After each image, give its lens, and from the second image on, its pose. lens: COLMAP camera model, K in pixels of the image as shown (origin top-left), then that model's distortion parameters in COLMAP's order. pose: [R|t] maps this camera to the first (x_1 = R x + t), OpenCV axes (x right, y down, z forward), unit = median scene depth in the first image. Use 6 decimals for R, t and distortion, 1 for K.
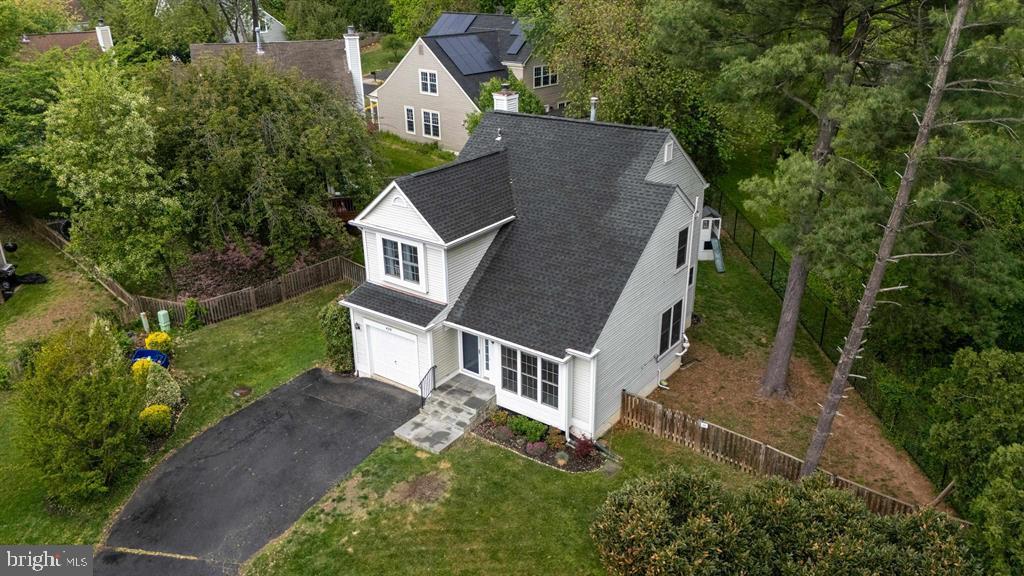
lens RADIAL K [[758.8, 0, 512.0], [0, 758.8, 288.0], [0, 0, 1]] dist [0.035924, -0.002106]
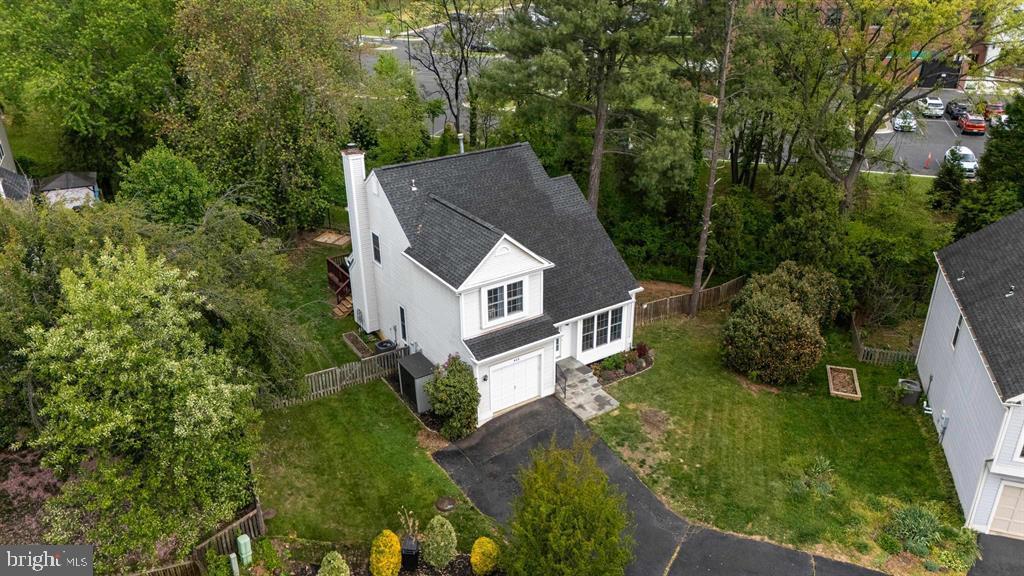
lens RADIAL K [[758.8, 0, 512.0], [0, 758.8, 288.0], [0, 0, 1]] dist [0.035924, -0.002106]
pose [[0.345641, -0.386389, 0.855123, -1.150727], [0.370340, 0.893486, 0.254031, -0.350926], [-0.862195, 0.228883, 0.451921, 0.487117]]
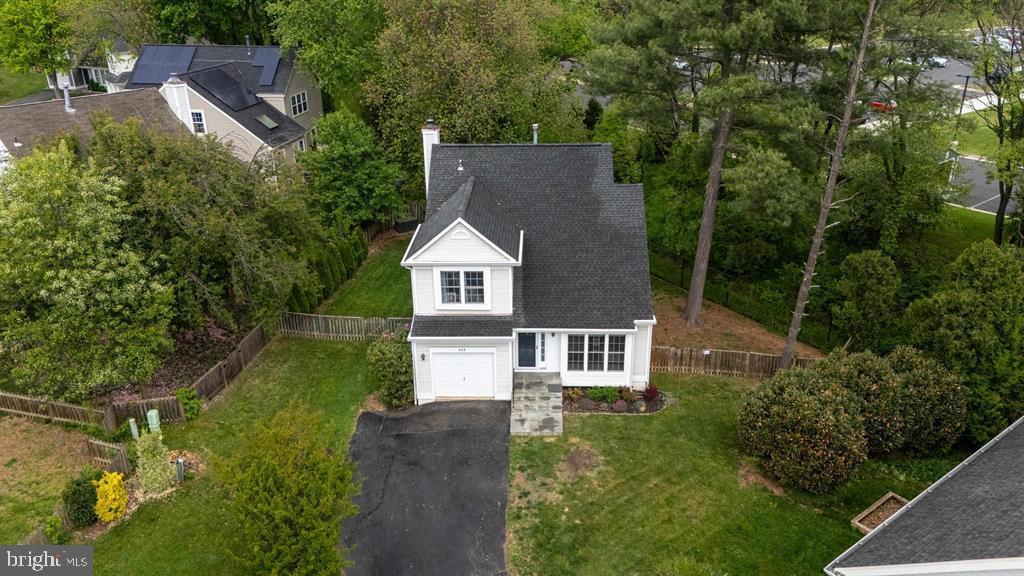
lens RADIAL K [[758.8, 0, 512.0], [0, 758.8, 288.0], [0, 0, 1]] dist [0.035924, -0.002106]
pose [[0.823885, -0.221389, 0.521728, -0.692497], [0.222360, 0.973007, 0.061744, -0.090597], [-0.521315, 0.065142, 0.850874, 0.011285]]
